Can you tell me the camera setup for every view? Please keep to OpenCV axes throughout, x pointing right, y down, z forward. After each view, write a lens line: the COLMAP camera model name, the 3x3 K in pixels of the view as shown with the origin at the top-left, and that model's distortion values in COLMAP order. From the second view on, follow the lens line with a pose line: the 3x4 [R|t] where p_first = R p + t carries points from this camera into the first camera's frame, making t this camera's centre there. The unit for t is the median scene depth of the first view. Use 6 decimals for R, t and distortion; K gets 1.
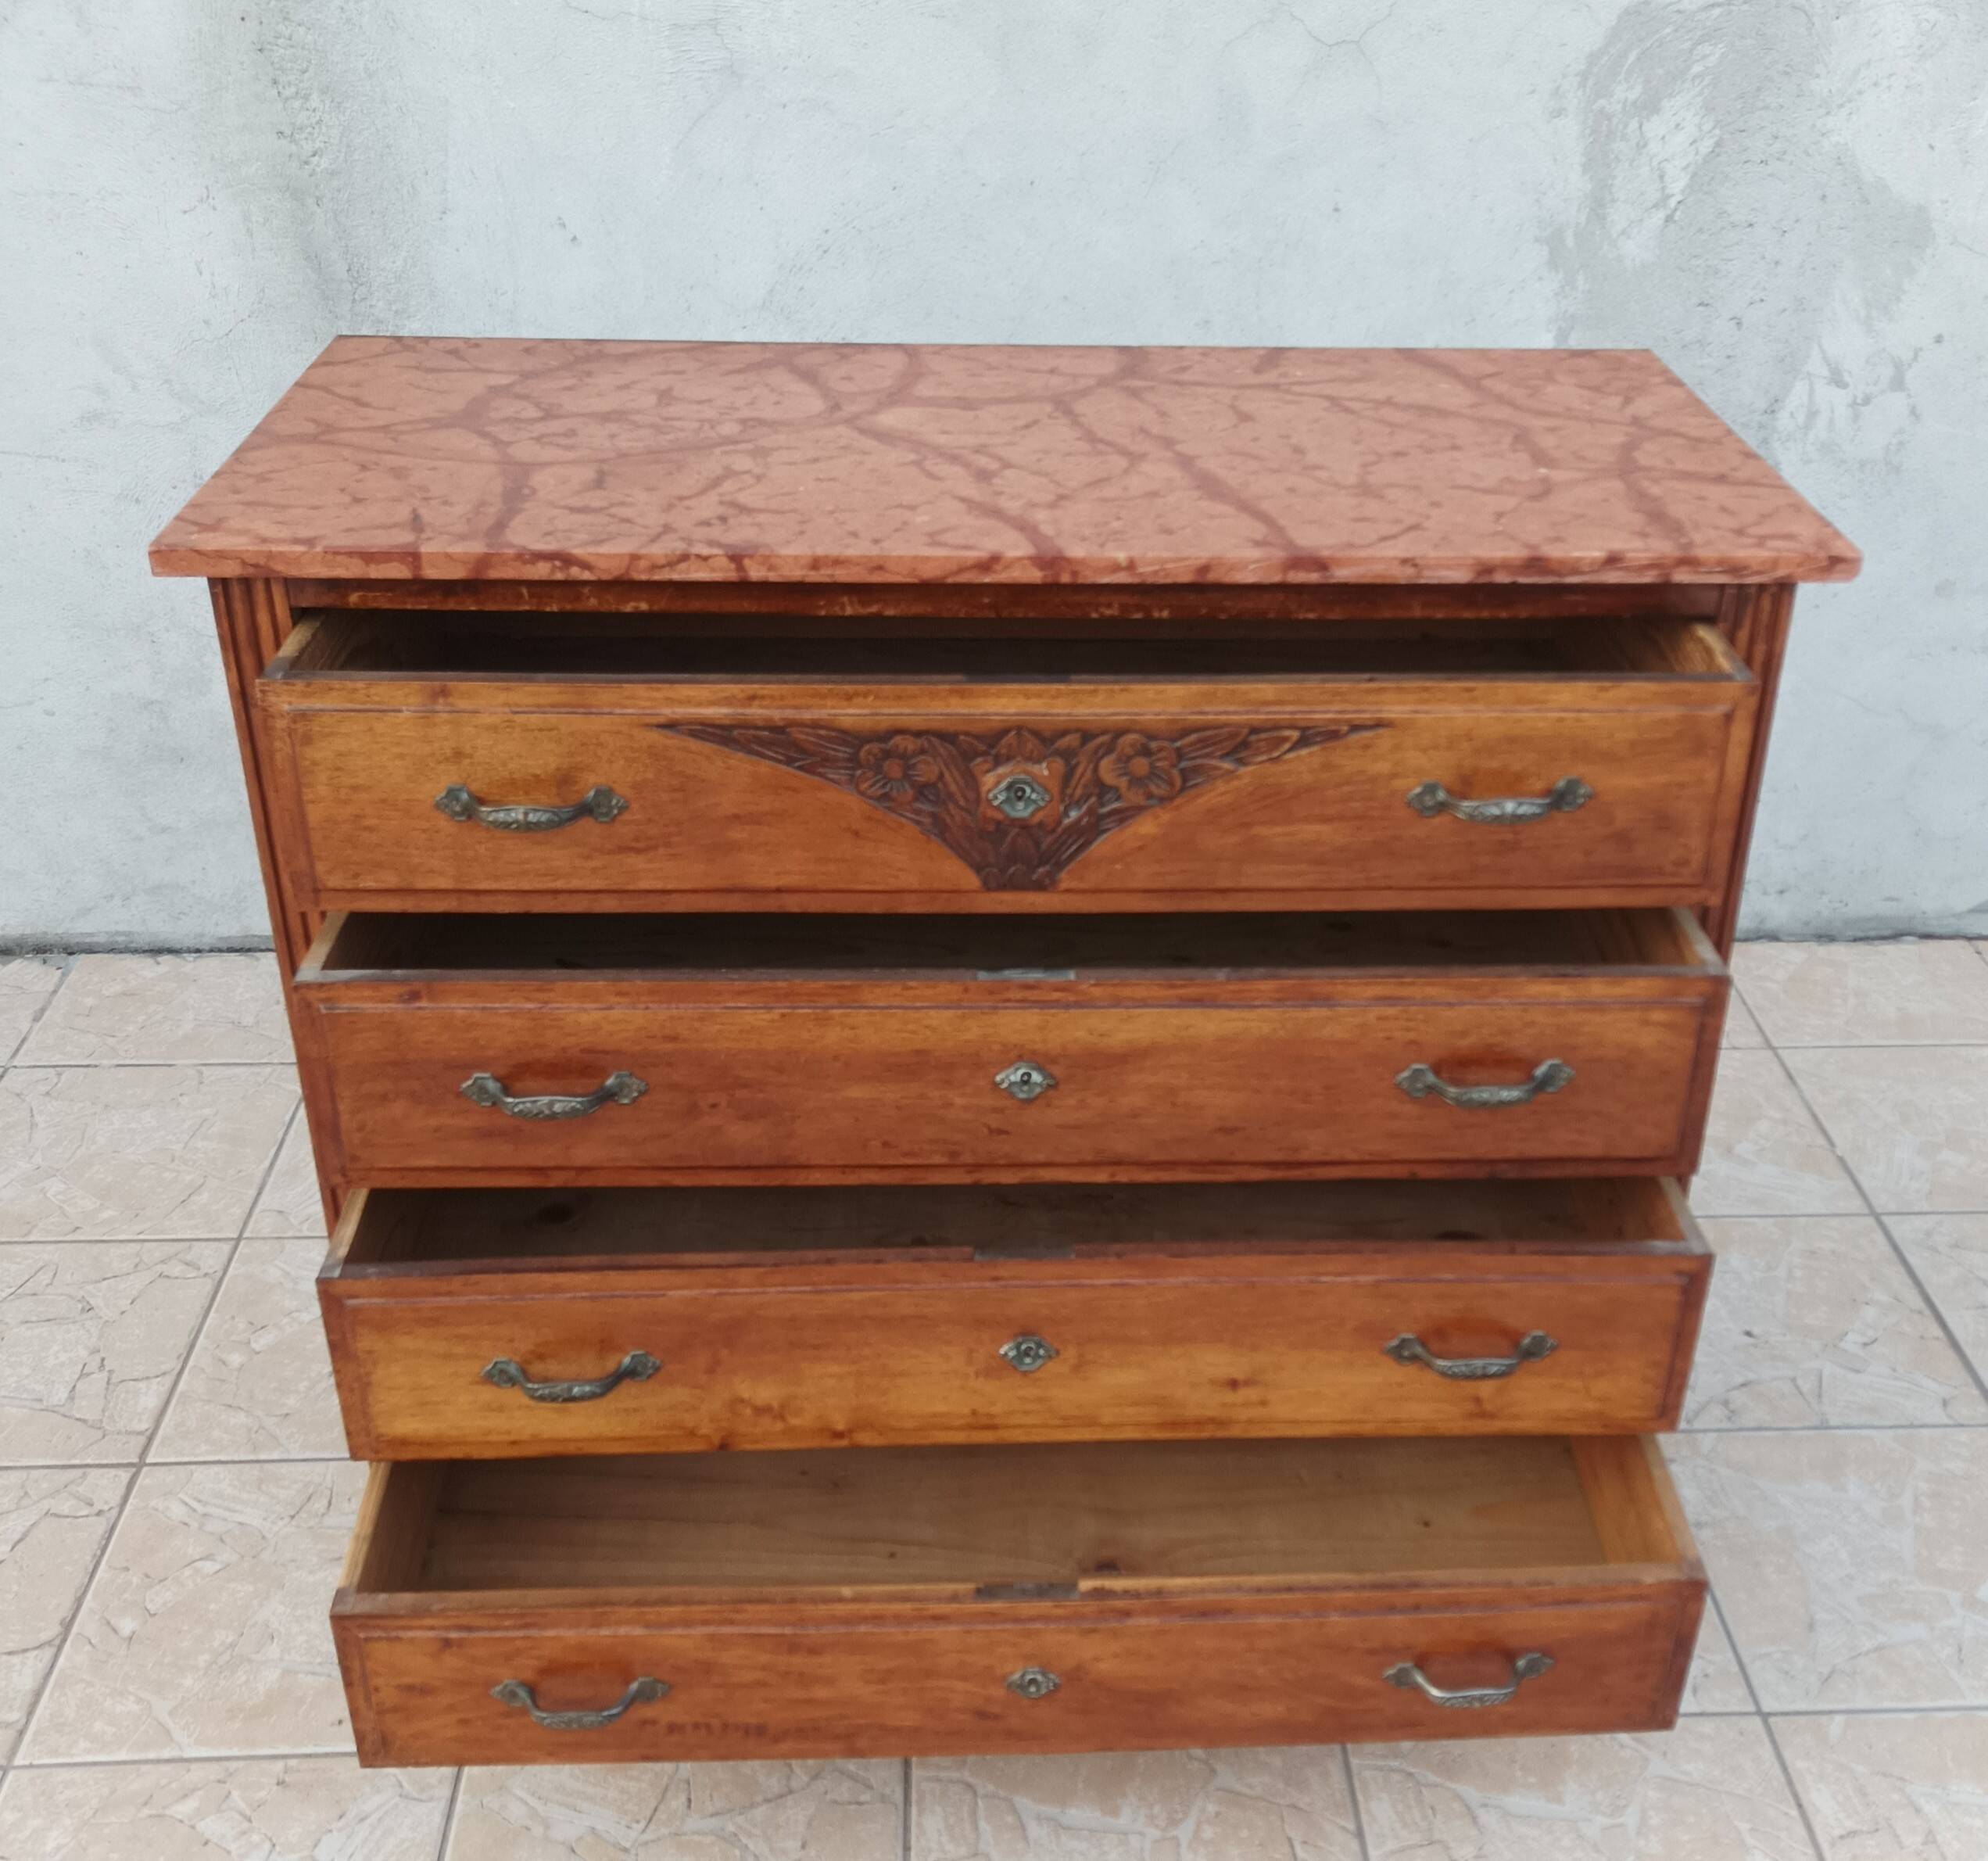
lens RADIAL K [[2328.5, 0, 1079.4], [0, 2328.5, 1050.9], [0, 0, 1]] dist [0.031998, 0.000000]
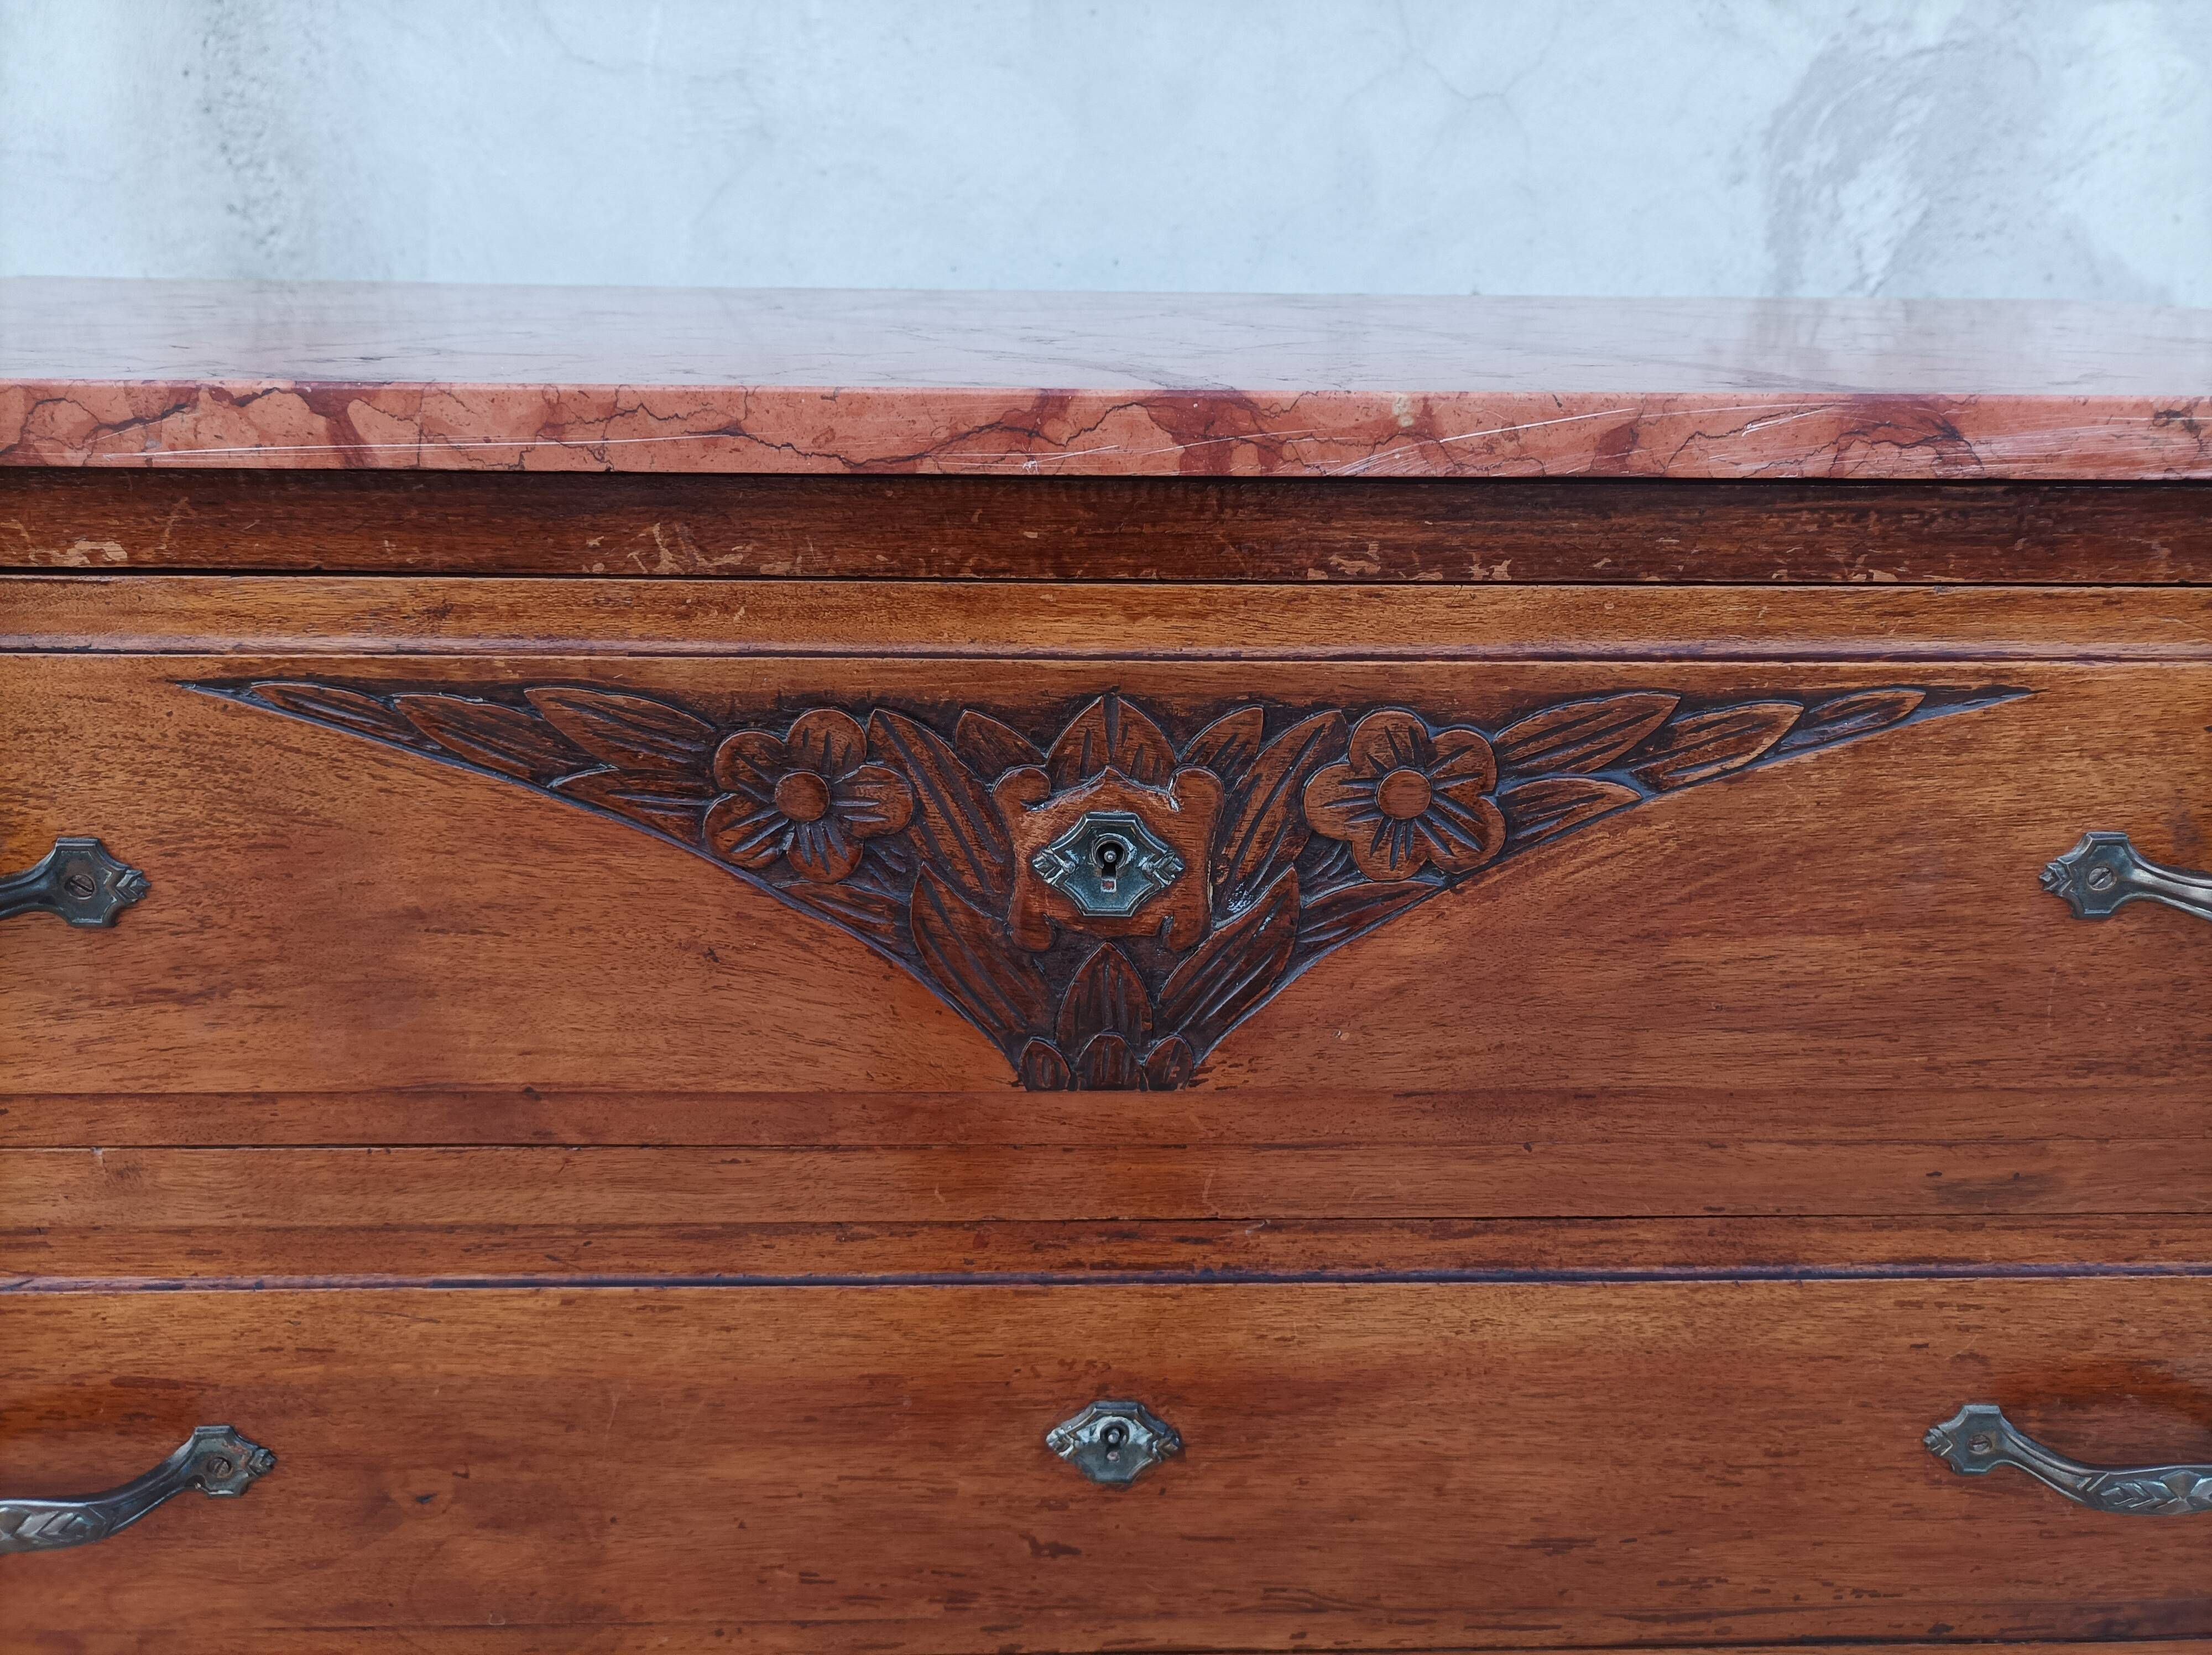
lens RADIAL K [[1659.2, 0, 1104.7], [0, 1659.2, 821.2], [0, 0, 1]] dist [0.022608, -0.018125]
pose [[0.999795, -0.004140, -0.019801, -0.018819], [0.000332, 0.982057, -0.188585, -0.080962], [0.020226, 0.188540, 0.981857, 0.620286]]
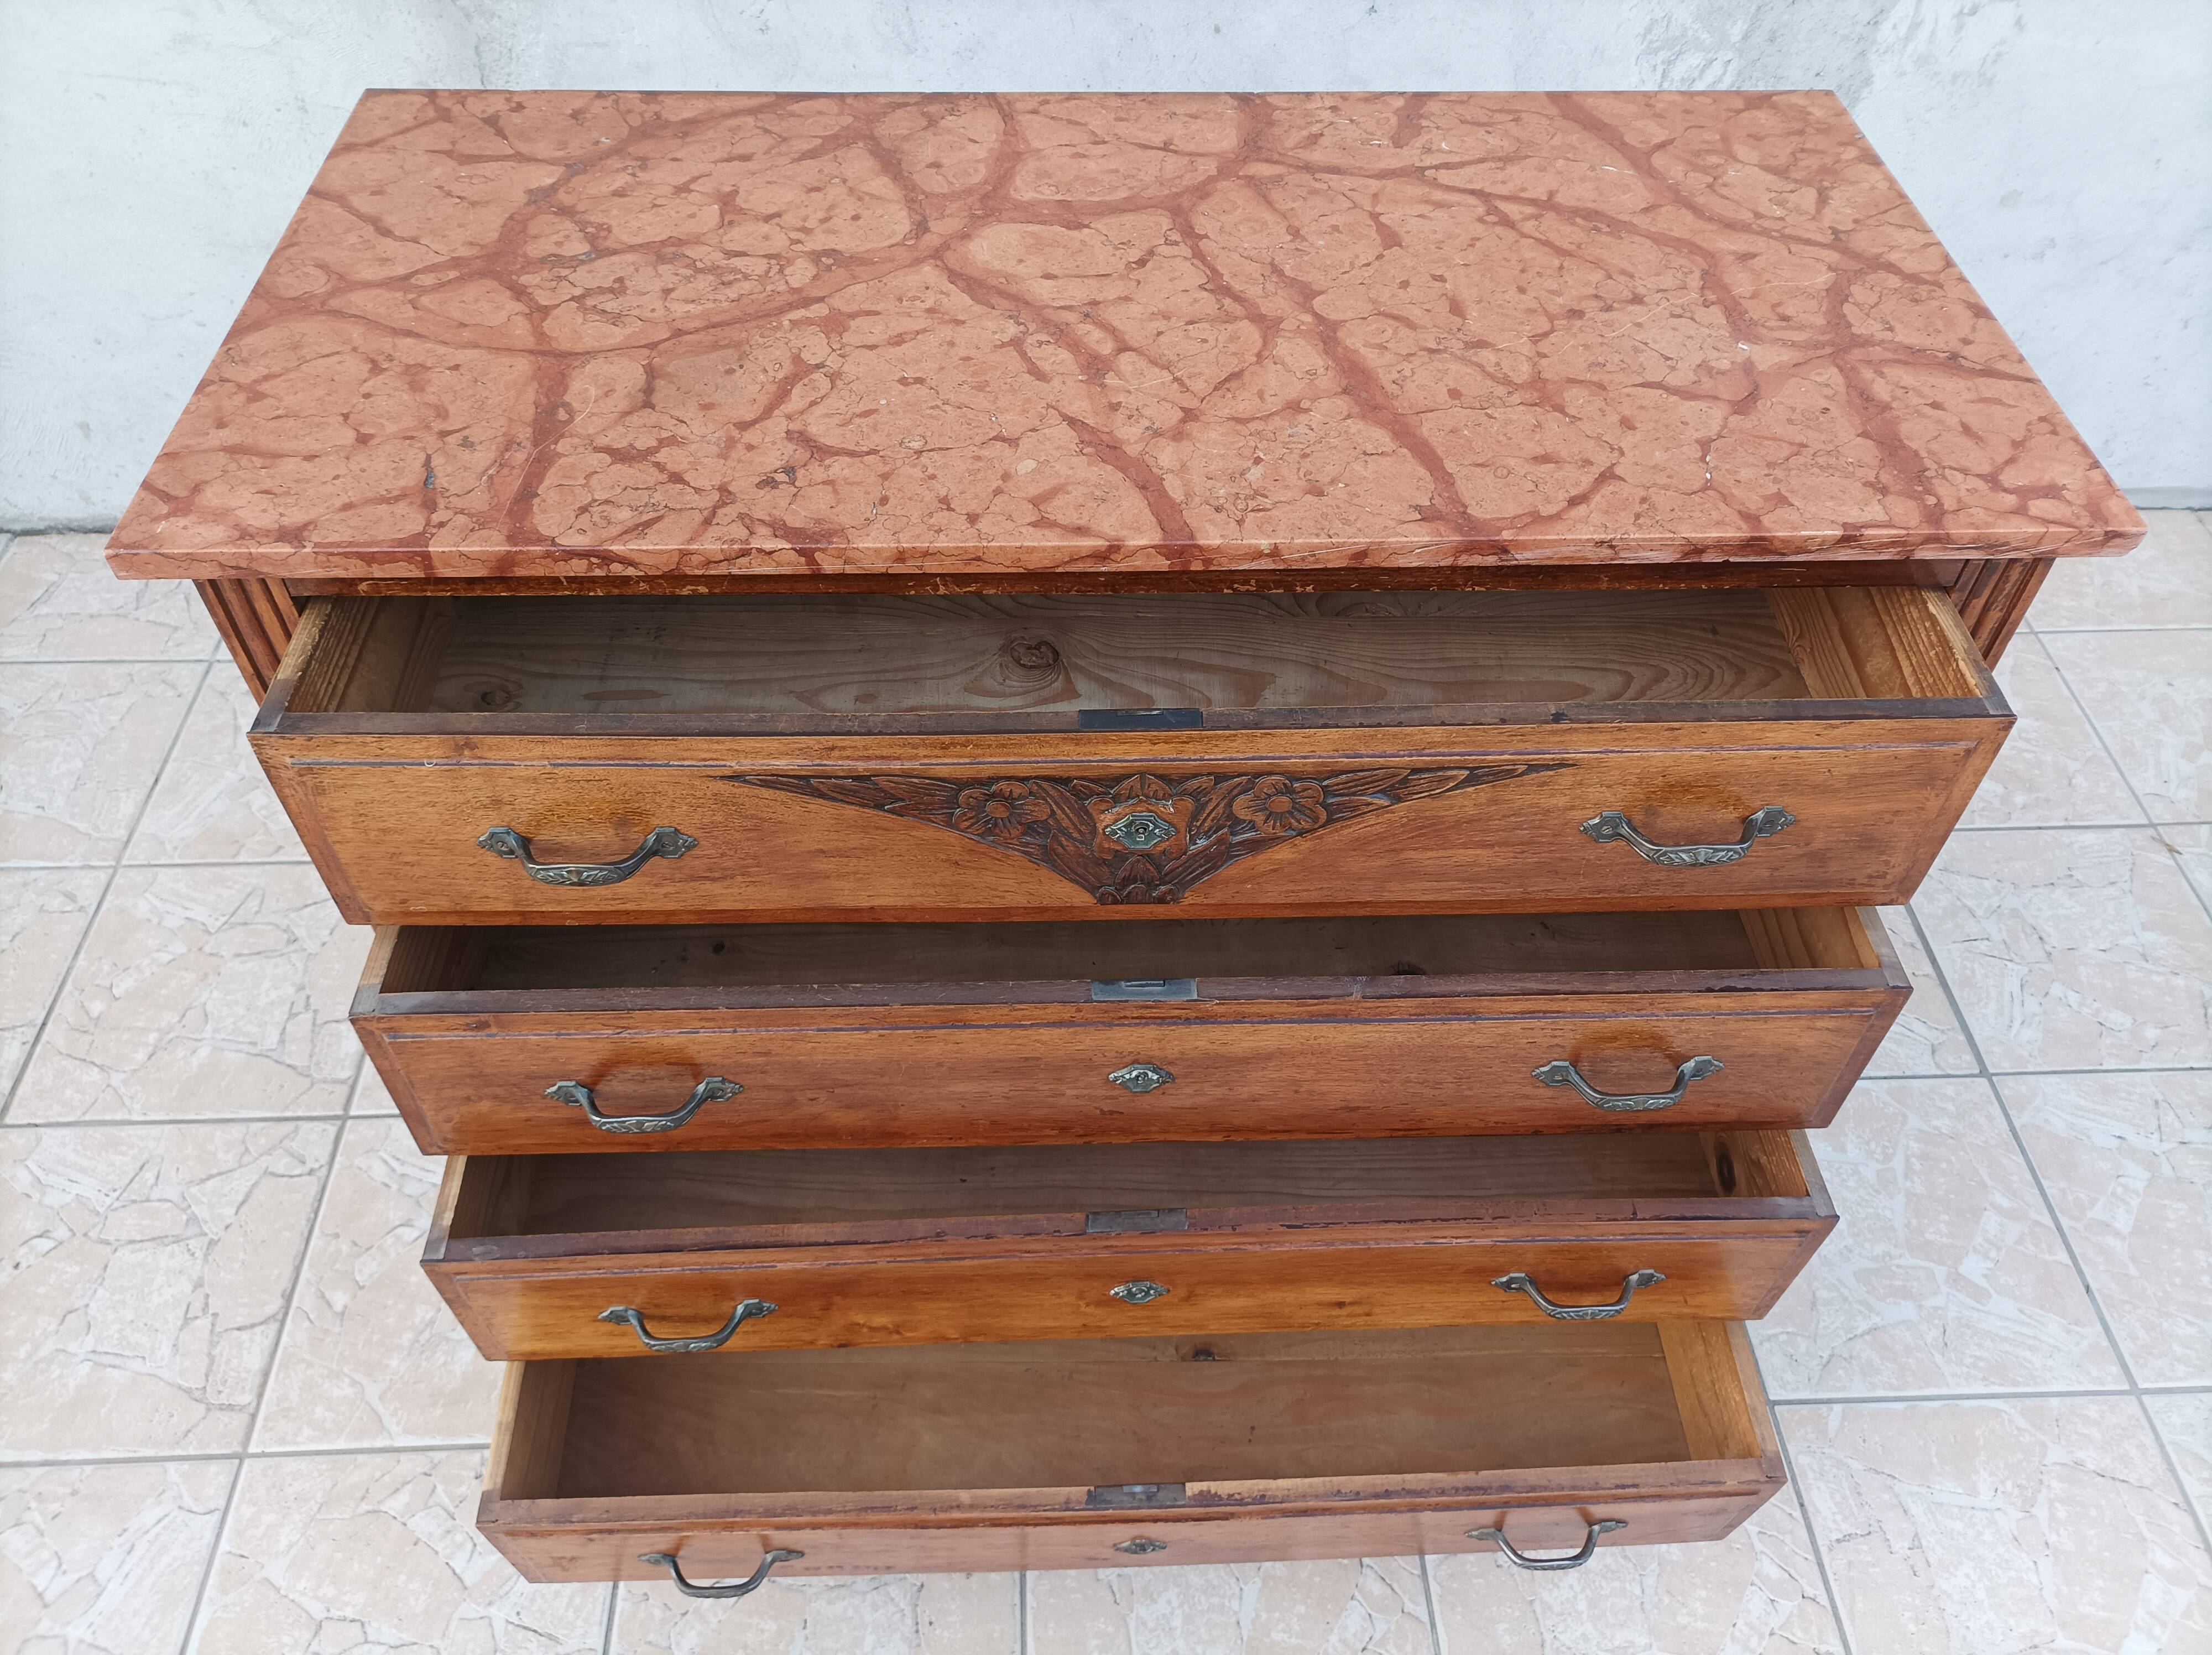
lens RADIAL K [[1659.2, 0, 1101.8], [0, 1659.2, 834.6], [0, 0, 1]] dist [0.022608, -0.018125]
pose [[0.999861, 0.008093, -0.014575, -0.025315], [-0.003203, 0.951225, 0.308481, -0.243241], [0.016361, -0.308391, 0.951119, 0.326131]]
